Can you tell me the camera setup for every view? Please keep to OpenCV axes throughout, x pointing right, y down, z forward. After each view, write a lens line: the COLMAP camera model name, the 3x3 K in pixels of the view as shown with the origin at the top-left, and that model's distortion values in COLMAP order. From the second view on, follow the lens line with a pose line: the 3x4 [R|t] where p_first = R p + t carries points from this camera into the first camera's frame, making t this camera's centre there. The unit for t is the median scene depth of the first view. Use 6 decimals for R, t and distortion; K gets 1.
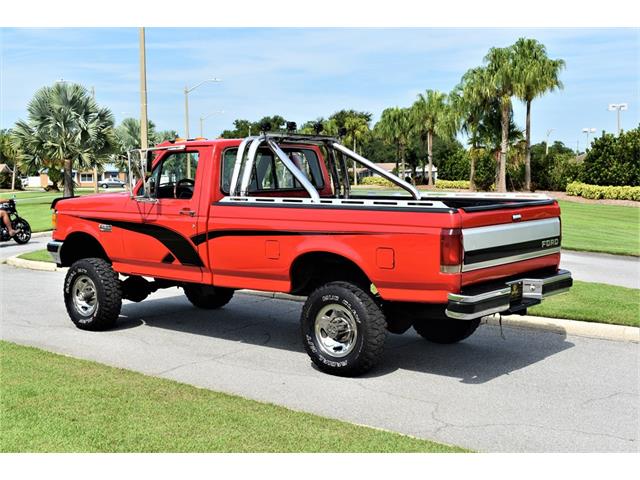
lens RADIAL K [[829.0, 0, 322.2], [0, 829.0, 238.9], [0, 0, 1]] dist [-0.057175, -0.008623]
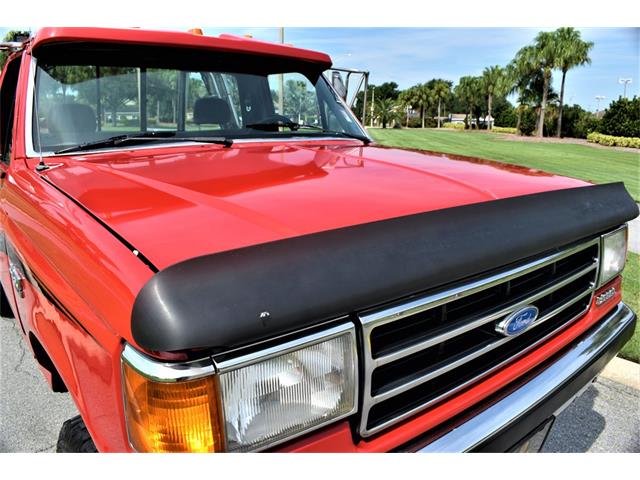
lens RADIAL K [[501.0, 0, 319.2], [0, 501.0, 239.8], [0, 0, 1]] dist [-0.118861, 0.042108]
pose [[0.980796, 0.067476, -0.182994, 0.013519], [-0.037192, 0.985736, 0.164140, -0.007077], [0.191459, -0.154182, 0.969315, 0.099802]]
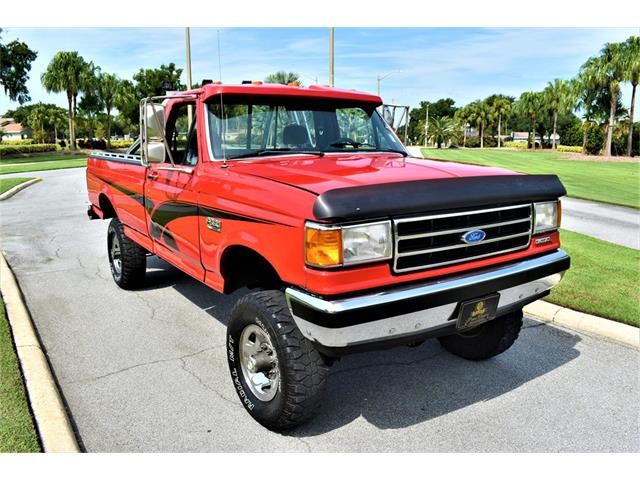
lens RADIAL K [[541.1, 0, 320.4], [0, 541.1, 240.2], [0, 0, 1]] dist [-0.092043, 0.013112]
pose [[0.959917, 0.064615, -0.272735, 0.018572], [-0.034167, 0.992783, 0.114953, -0.005082], [0.278194, -0.101027, 0.955197, 0.070788]]
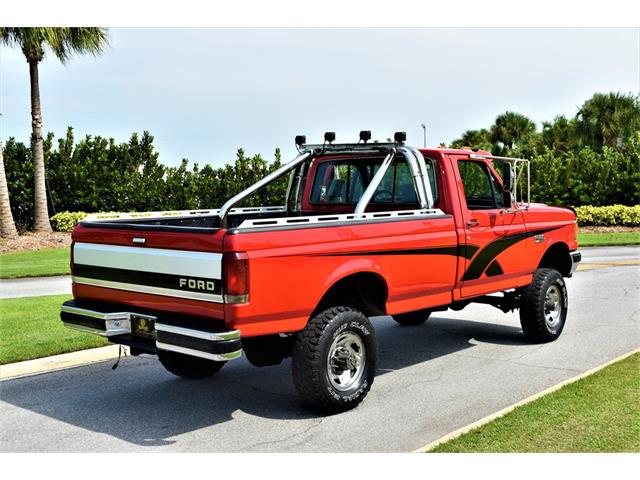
lens RADIAL K [[779.7, 0, 320.3], [0, 779.7, 241.7], [0, 0, 1]] dist [-0.056960, -0.029374]
pose [[-0.015720, 0.084904, -0.996265, 0.122704], [-0.075141, 0.993470, 0.085851, -0.012916], [0.997049, 0.076210, -0.009238, 0.141119]]
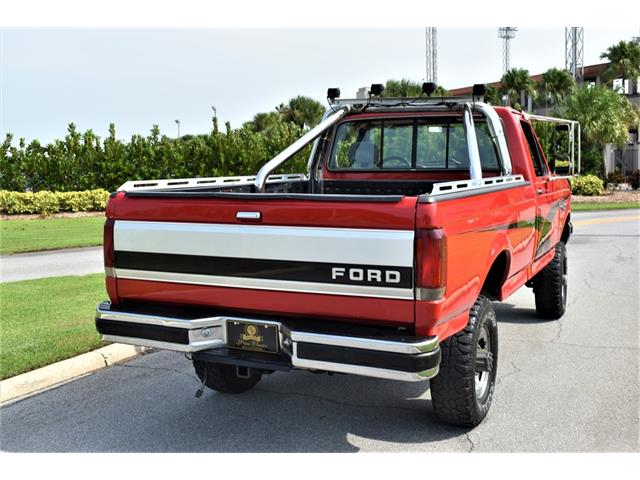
lens RADIAL K [[736.1, 0, 321.2], [0, 736.1, 239.8], [0, 0, 1]] dist [-0.057195, 0.008096]
pose [[0.259743, 0.110473, -0.959338, 0.090871], [-0.078692, 0.992552, 0.092992, -0.007495], [0.962466, 0.051338, 0.266501, 0.107169]]
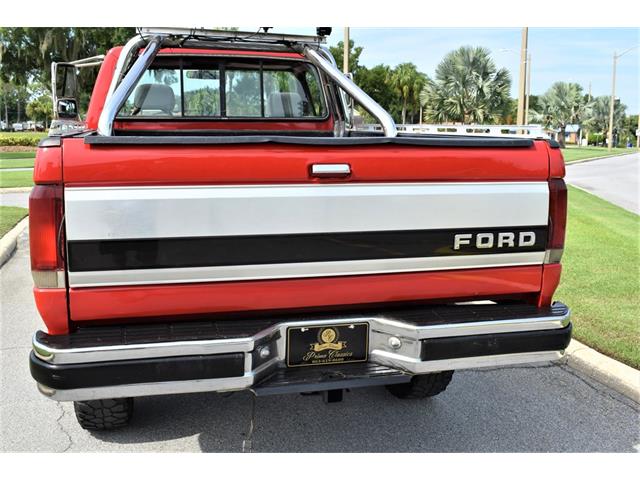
lens RADIAL K [[685.2, 0, 318.4], [0, 685.2, 239.5], [0, 0, 1]] dist [-0.073270, 0.003905]
pose [[0.822334, 0.111240, -0.558026, 0.050011], [-0.068268, 0.992908, 0.097329, -0.002923], [0.564895, -0.041942, 0.824096, 0.084254]]
